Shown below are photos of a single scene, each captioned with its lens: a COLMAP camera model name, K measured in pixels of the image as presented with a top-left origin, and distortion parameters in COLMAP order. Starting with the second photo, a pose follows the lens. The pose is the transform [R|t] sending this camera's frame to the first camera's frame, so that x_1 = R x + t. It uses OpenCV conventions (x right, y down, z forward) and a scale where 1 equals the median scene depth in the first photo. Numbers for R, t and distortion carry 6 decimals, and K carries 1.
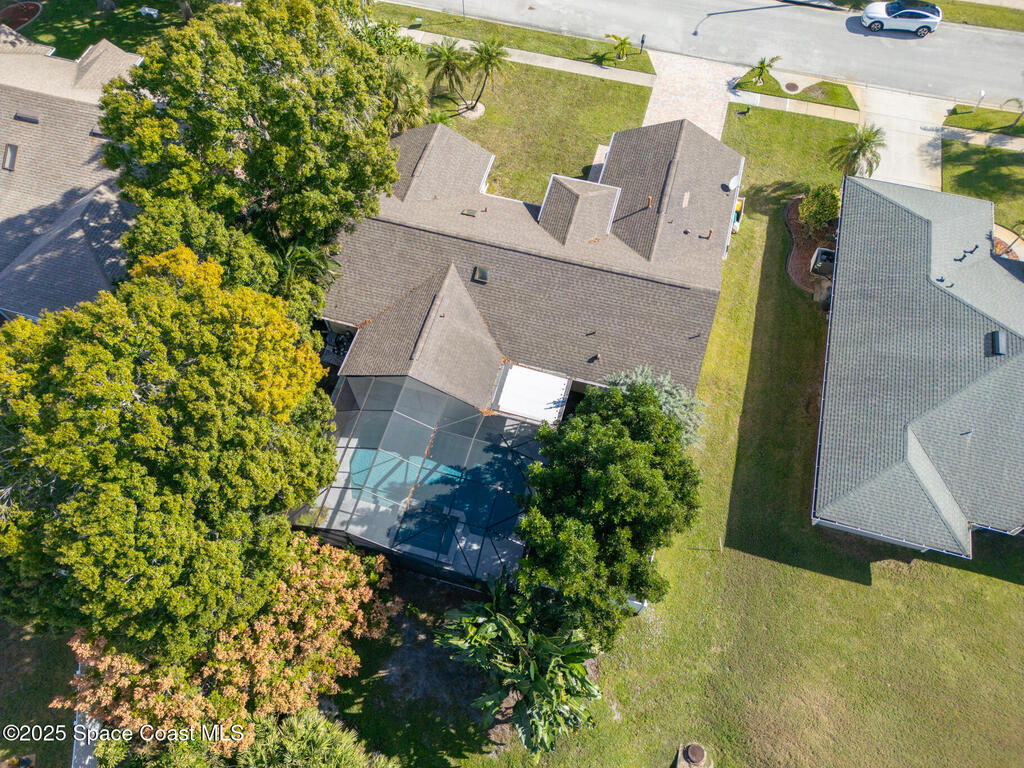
lens RADIAL K [[713.3, 0, 513.5], [0, 713.3, 385.2], [0, 0, 1]] dist [0.077585, -0.077443]
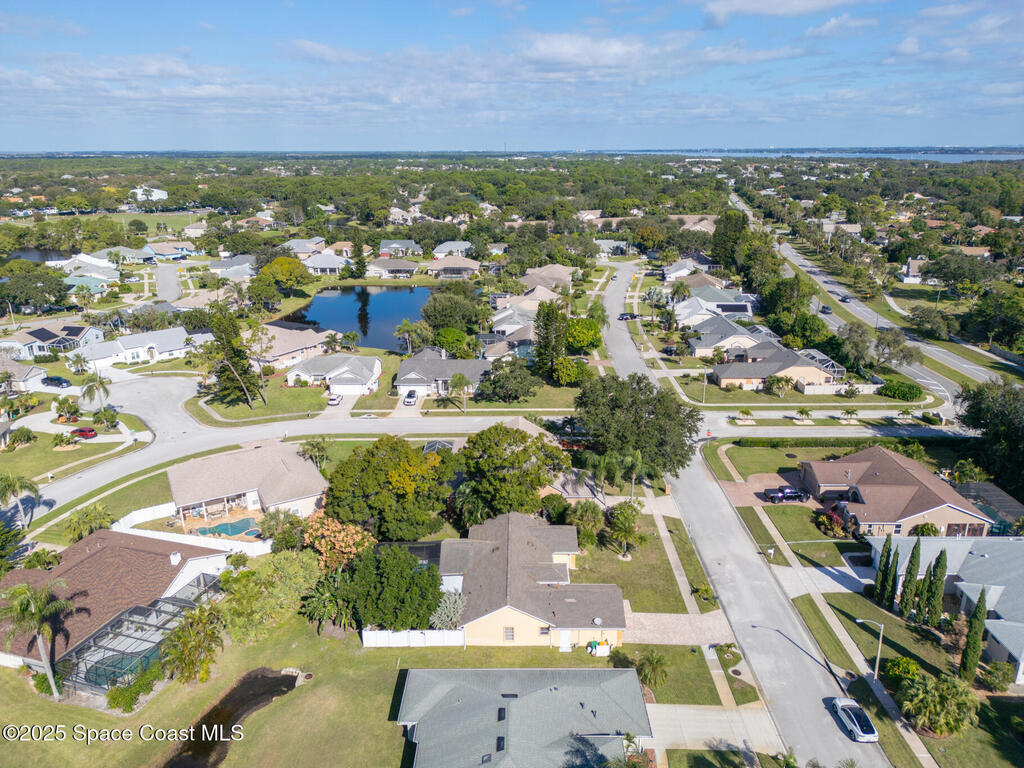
lens RADIAL K [[713.3, 0, 513.5], [0, 713.3, 385.2], [0, 0, 1]] dist [0.077585, -0.077443]
pose [[0.263407, 0.302927, -0.915889, 1.812523], [-0.849581, 0.522591, -0.071492, -0.297096], [0.456978, 0.796953, 0.395015, -0.286115]]
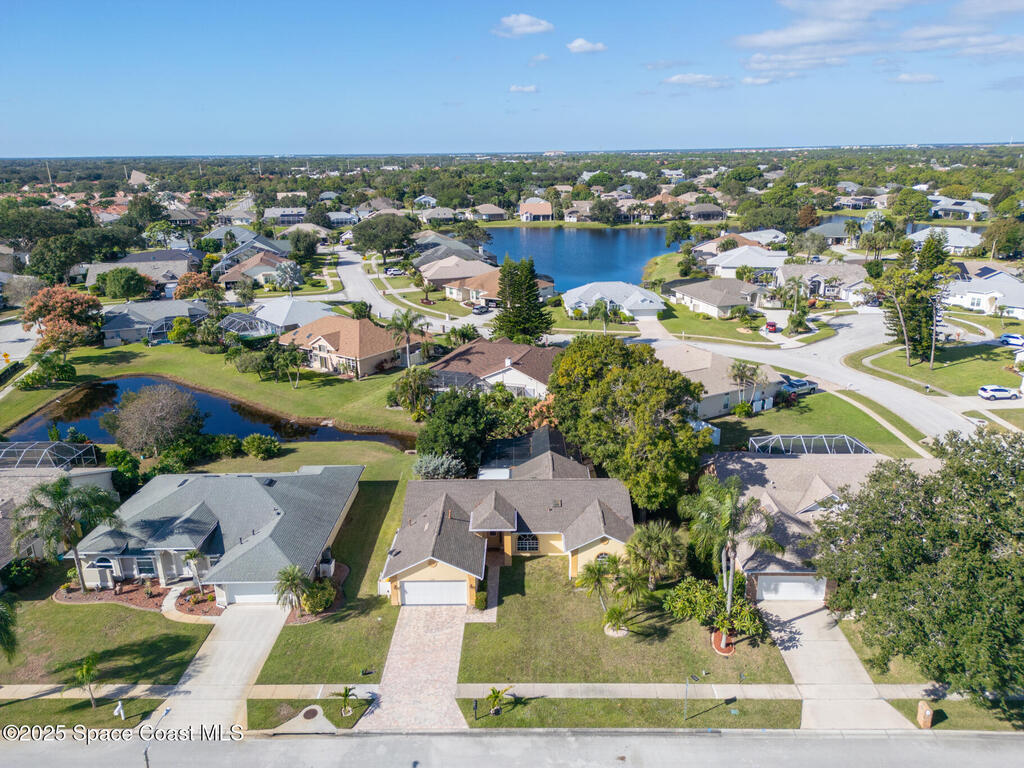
lens RADIAL K [[713.3, 0, 513.5], [0, 713.3, 385.2], [0, 0, 1]] dist [0.077585, -0.077443]
pose [[-0.966696, 0.095466, -0.237456, 0.402079], [-0.217508, 0.182483, 0.958849, -1.854669], [0.134869, 0.978563, -0.155640, 0.985183]]
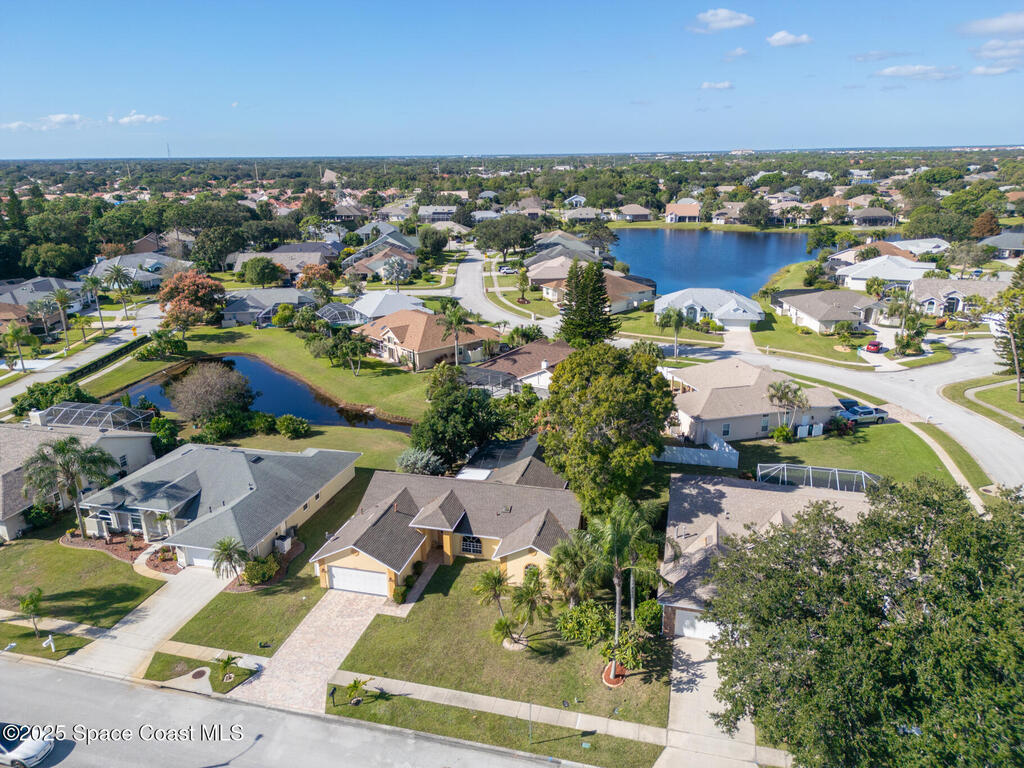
lens RADIAL K [[713.3, 0, 513.5], [0, 713.3, 385.2], [0, 0, 1]] dist [0.077585, -0.077443]
pose [[-0.999744, 0.020465, -0.009619, -0.067882], [-0.005930, 0.173246, 0.984861, -1.903508], [0.021822, 0.984666, -0.173080, 1.013381]]
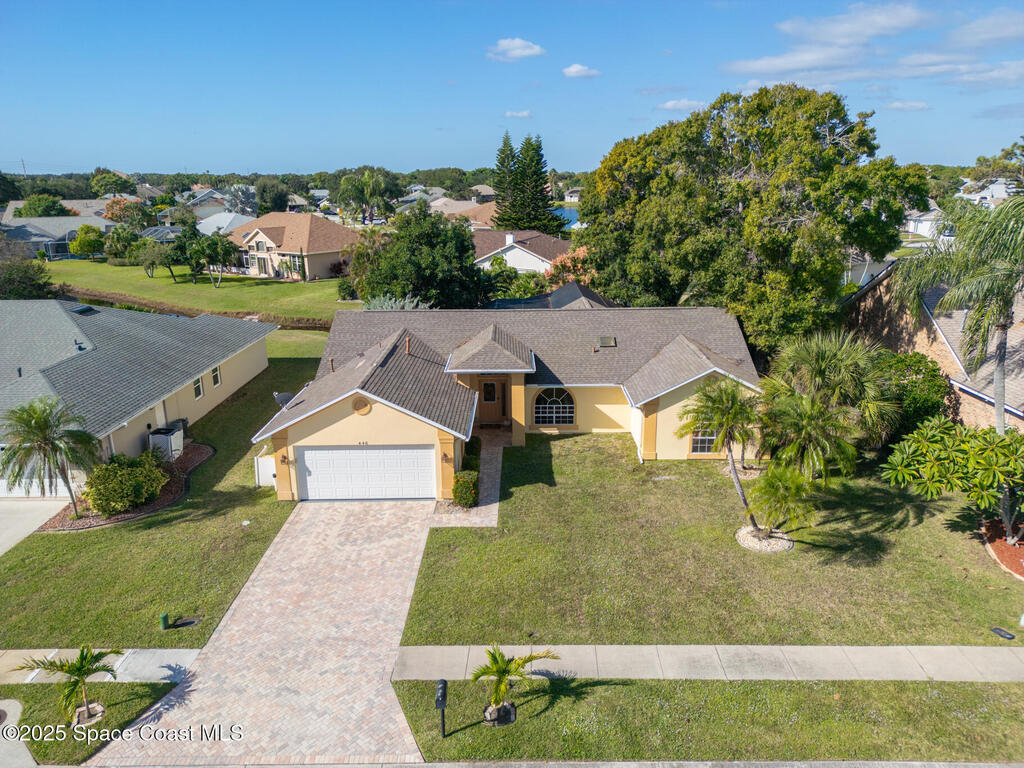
lens RADIAL K [[713.3, 0, 513.5], [0, 713.3, 385.2], [0, 0, 1]] dist [0.077585, -0.077443]
pose [[-0.964761, 0.084514, -0.249185, 0.281068], [-0.226865, 0.212576, 0.950444, -1.055915], [0.133297, 0.973483, -0.185912, 1.214050]]
